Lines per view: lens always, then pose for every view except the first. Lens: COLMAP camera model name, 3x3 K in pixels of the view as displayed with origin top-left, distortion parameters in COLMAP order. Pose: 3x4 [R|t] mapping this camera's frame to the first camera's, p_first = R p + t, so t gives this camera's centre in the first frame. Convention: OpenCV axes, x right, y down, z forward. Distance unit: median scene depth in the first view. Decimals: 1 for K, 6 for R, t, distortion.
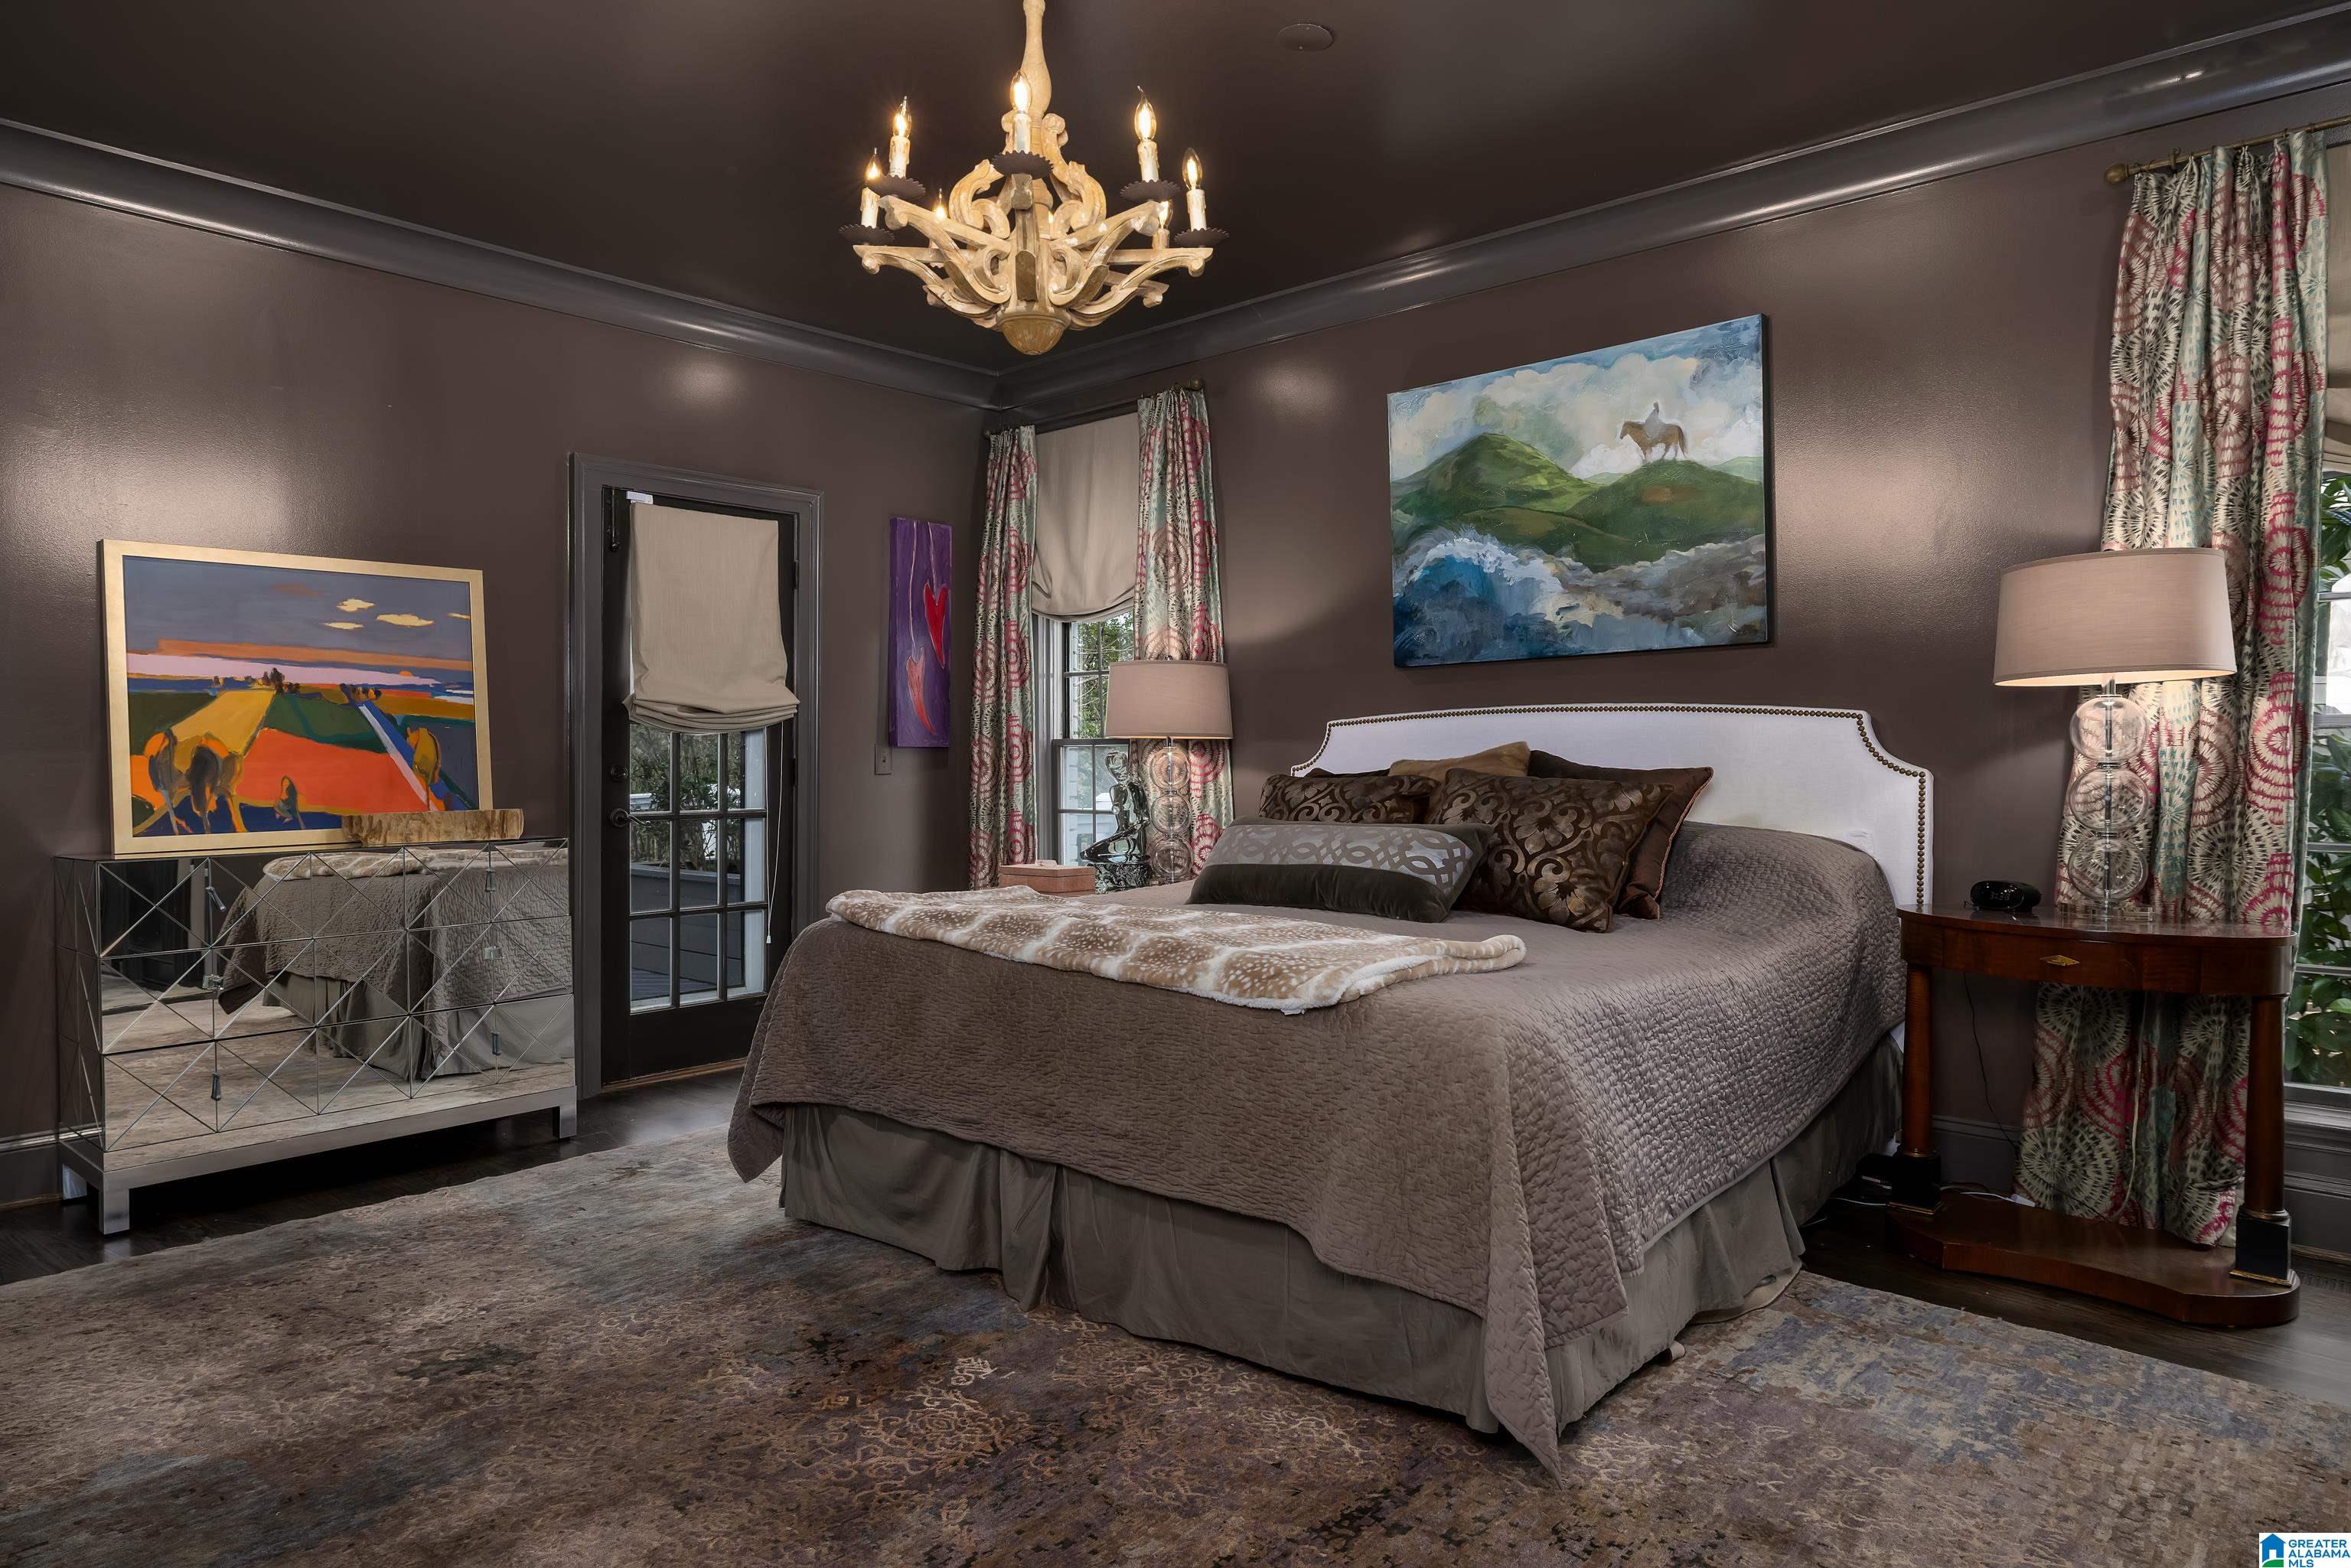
lens RADIAL K [[1463.5, 0, 1175.5], [0, 1463.5, 784.0], [0, 0, 1]] dist [0.000353, 0.000214]
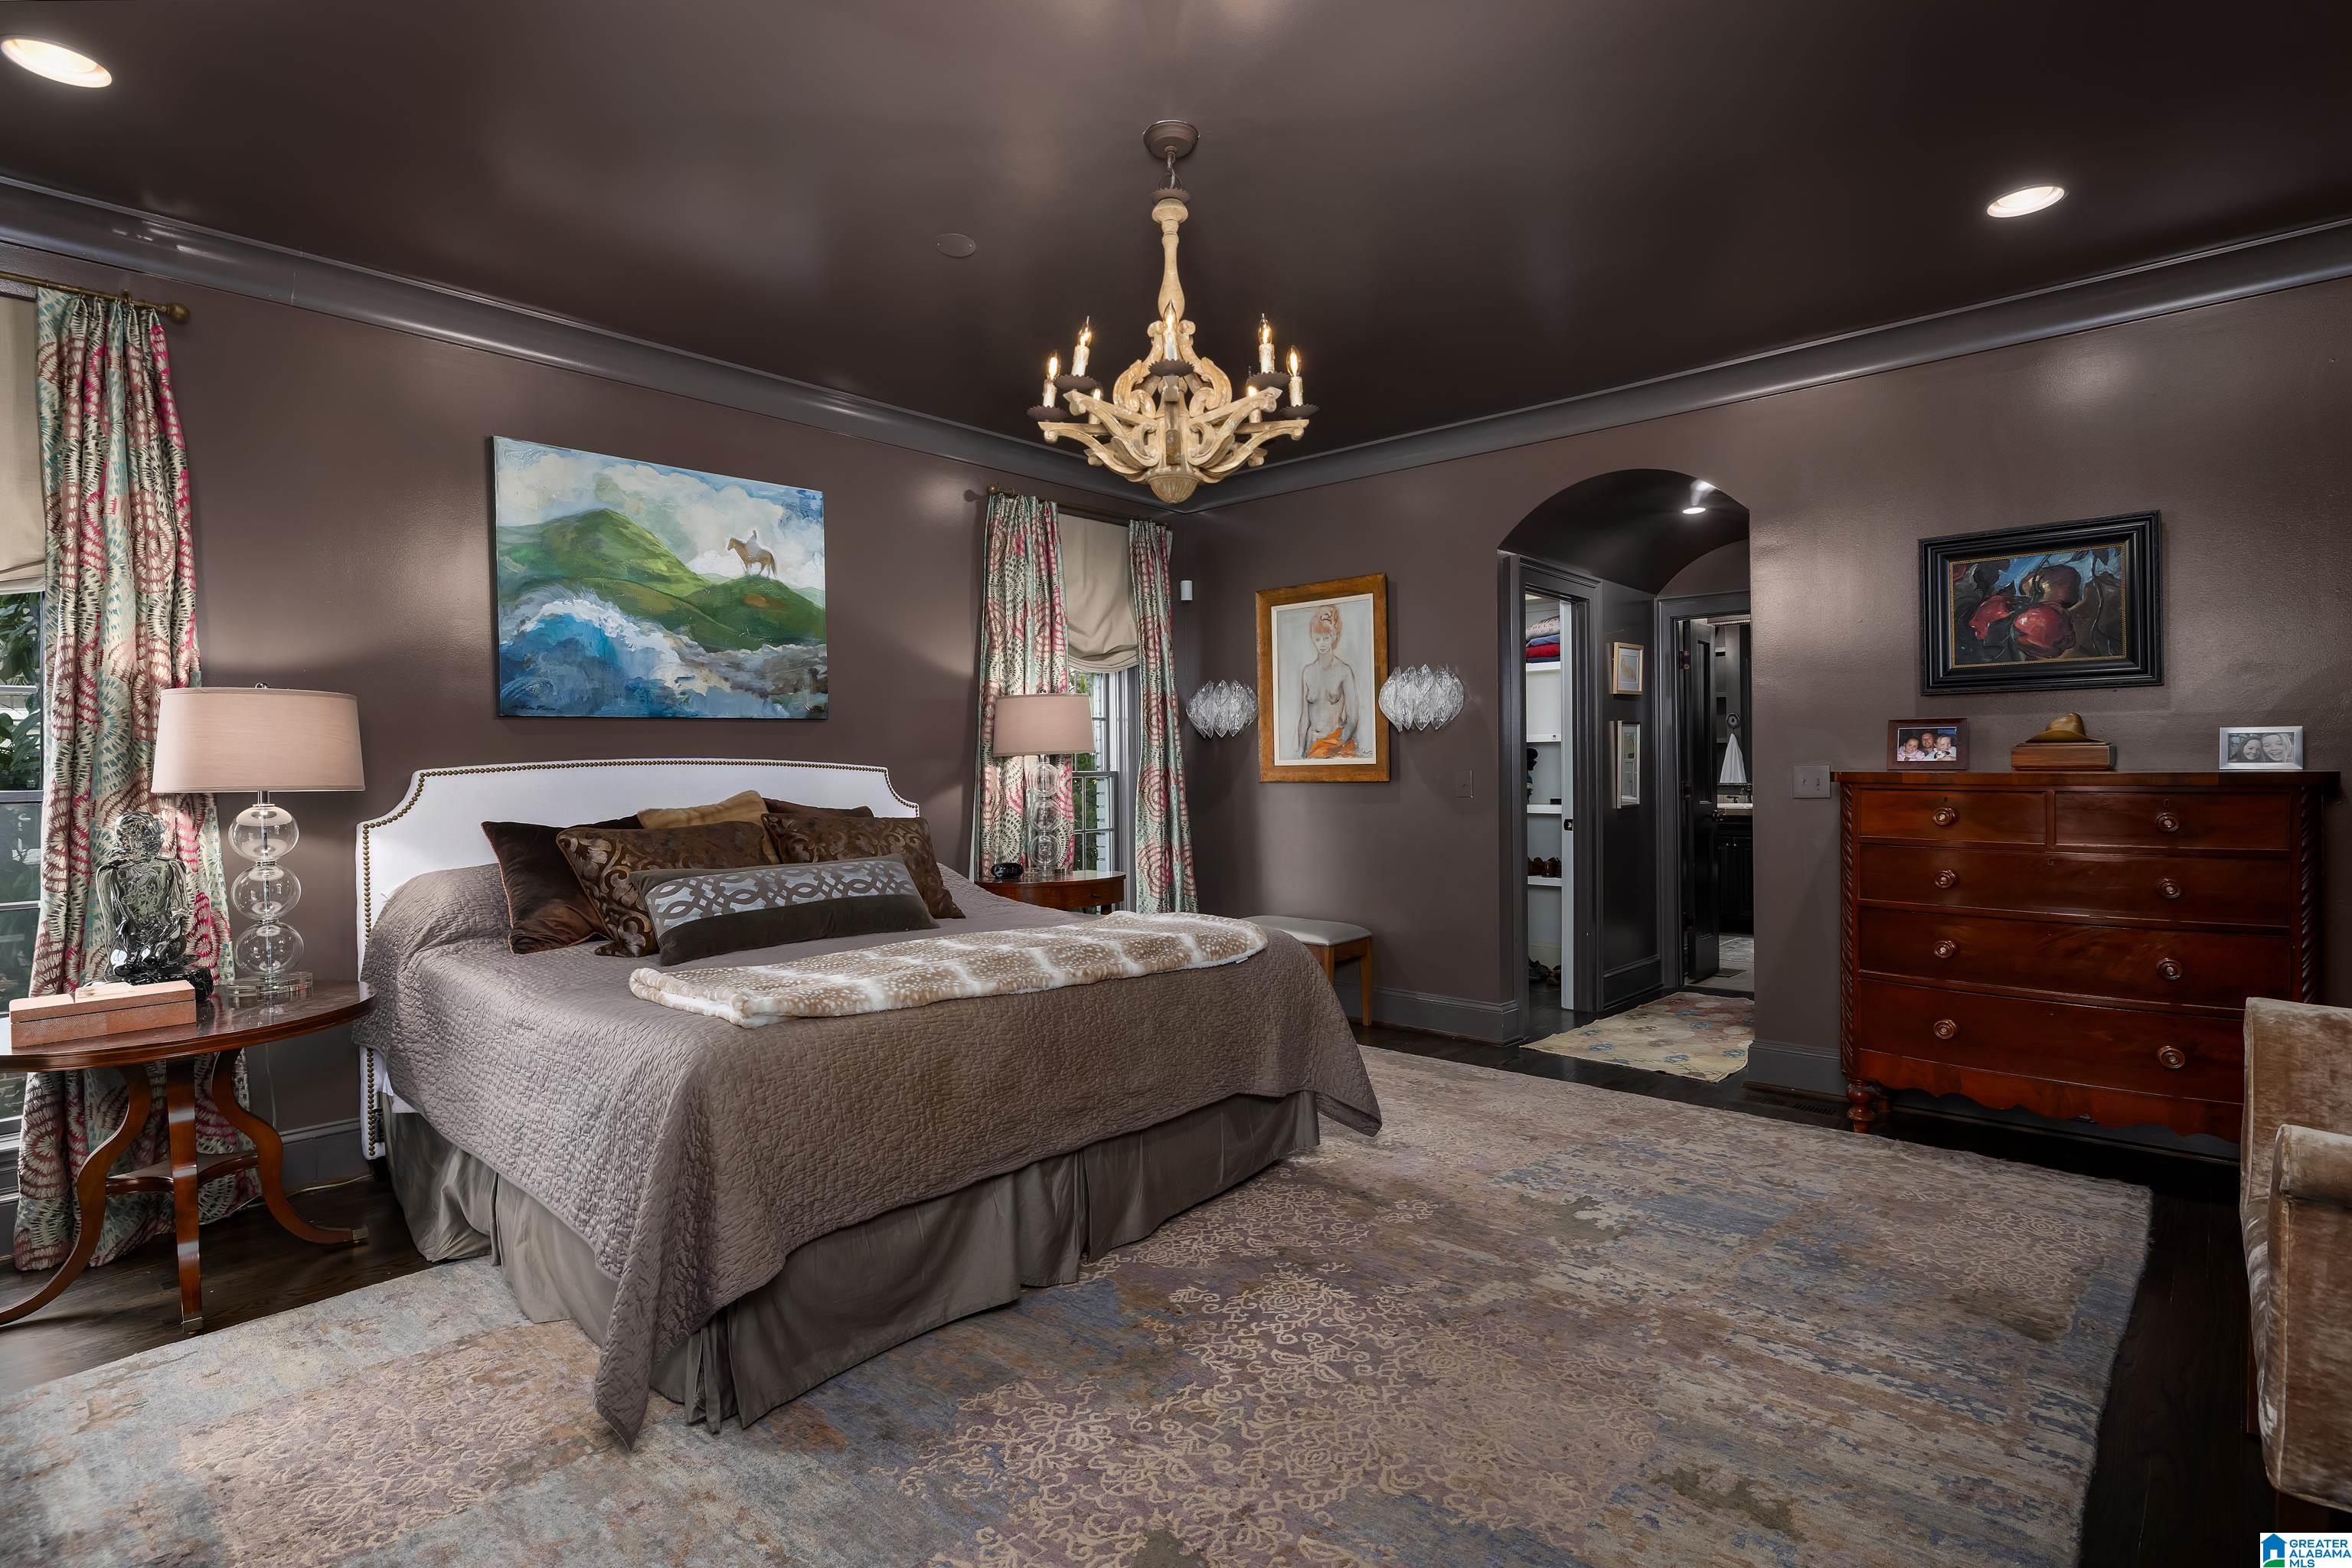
lens RADIAL K [[1149.7, 0, 1176.0], [0, 1149.7, 784.0], [0, 0, 1]] dist [-0.000394, -0.000088]
pose [[0.019578, -0.001702, 0.999807, -0.663300], [0.038443, 0.999260, 0.000949, -0.019247], [-0.999069, 0.038417, 0.019629, 0.584328]]
